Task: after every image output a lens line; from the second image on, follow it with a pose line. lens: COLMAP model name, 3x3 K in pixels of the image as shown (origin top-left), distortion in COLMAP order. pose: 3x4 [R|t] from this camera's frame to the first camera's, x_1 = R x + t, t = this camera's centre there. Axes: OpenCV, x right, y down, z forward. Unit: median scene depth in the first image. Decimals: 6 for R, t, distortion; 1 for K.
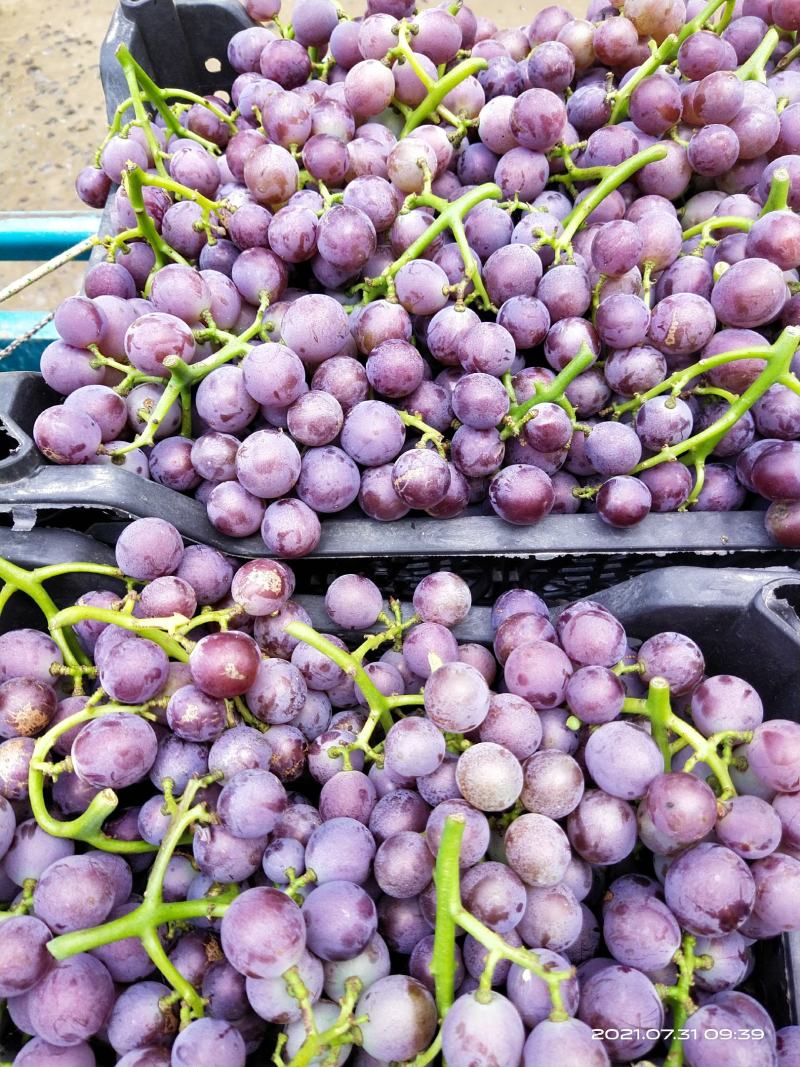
lens RADIAL K [[781.7, 0, 408.0], [0, 781.7, 532.8], [0, 0, 1]] dist [0.081977, -0.140721]
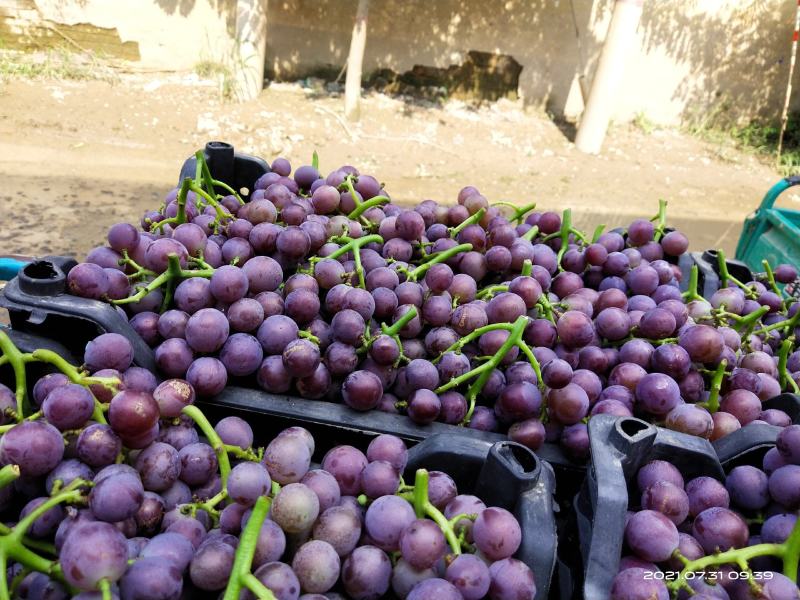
lens RADIAL K [[586.1, 0, 400.0], [0, 586.1, 300.0], [0, 0, 1]] dist [0.081977, -0.140721]
pose [[0.971019, 0.230452, 0.063350, 0.104540], [-0.160862, 0.826212, -0.539905, 0.429606], [-0.176763, 0.514068, 0.839339, -0.088250]]
